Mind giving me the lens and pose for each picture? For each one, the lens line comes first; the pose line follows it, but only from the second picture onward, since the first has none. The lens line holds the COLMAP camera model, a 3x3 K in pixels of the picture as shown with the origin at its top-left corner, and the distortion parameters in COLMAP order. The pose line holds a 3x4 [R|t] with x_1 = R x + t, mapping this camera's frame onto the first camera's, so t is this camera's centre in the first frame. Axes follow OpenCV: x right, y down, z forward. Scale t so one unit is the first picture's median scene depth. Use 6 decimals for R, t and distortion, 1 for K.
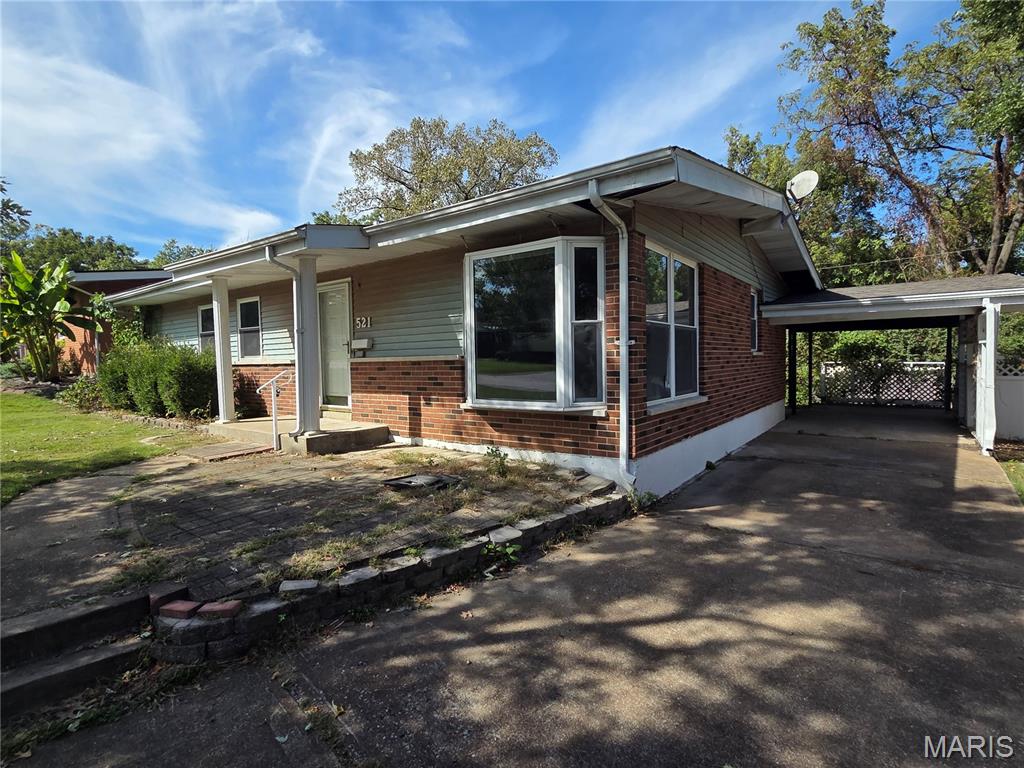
lens RADIAL K [[517.1, 0, 513.4], [0, 517.1, 385.7], [0, 0, 1]] dist [0.002403, 0.000475]
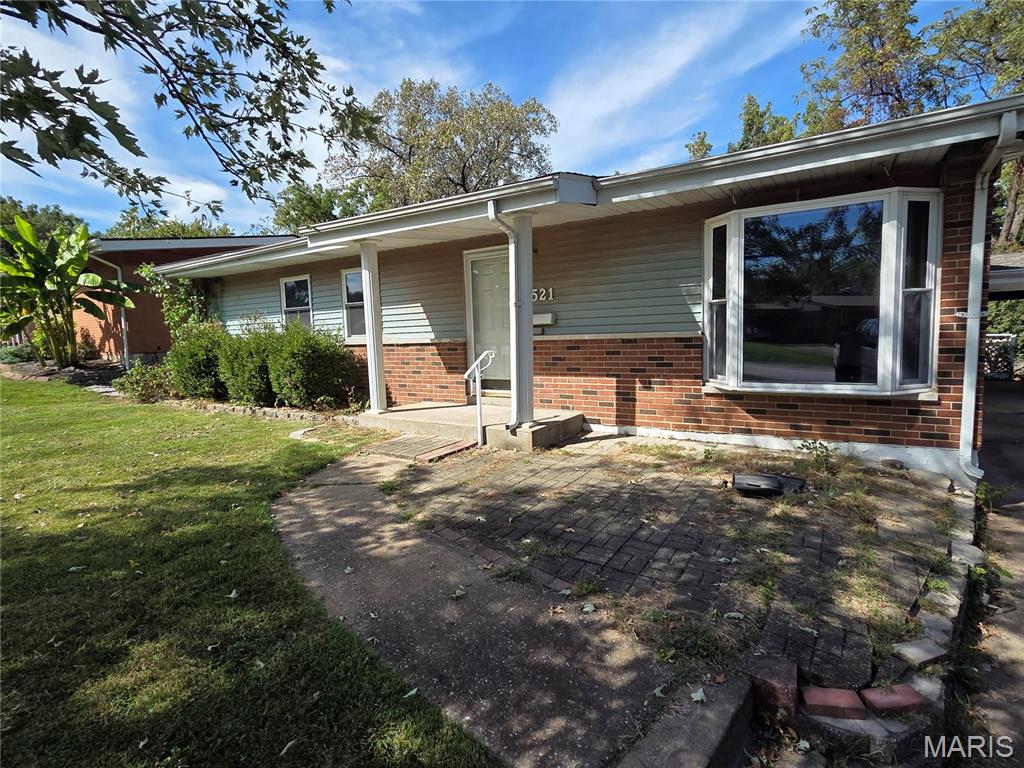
lens RADIAL K [[517.1, 0, 511.0], [0, 517.1, 381.2], [0, 0, 1]] dist [0.002403, 0.000475]
pose [[0.997208, -0.015192, 0.073108, -0.466019], [0.012649, 0.999303, 0.035123, -0.009265], [-0.073590, -0.034100, 0.996705, 0.152480]]
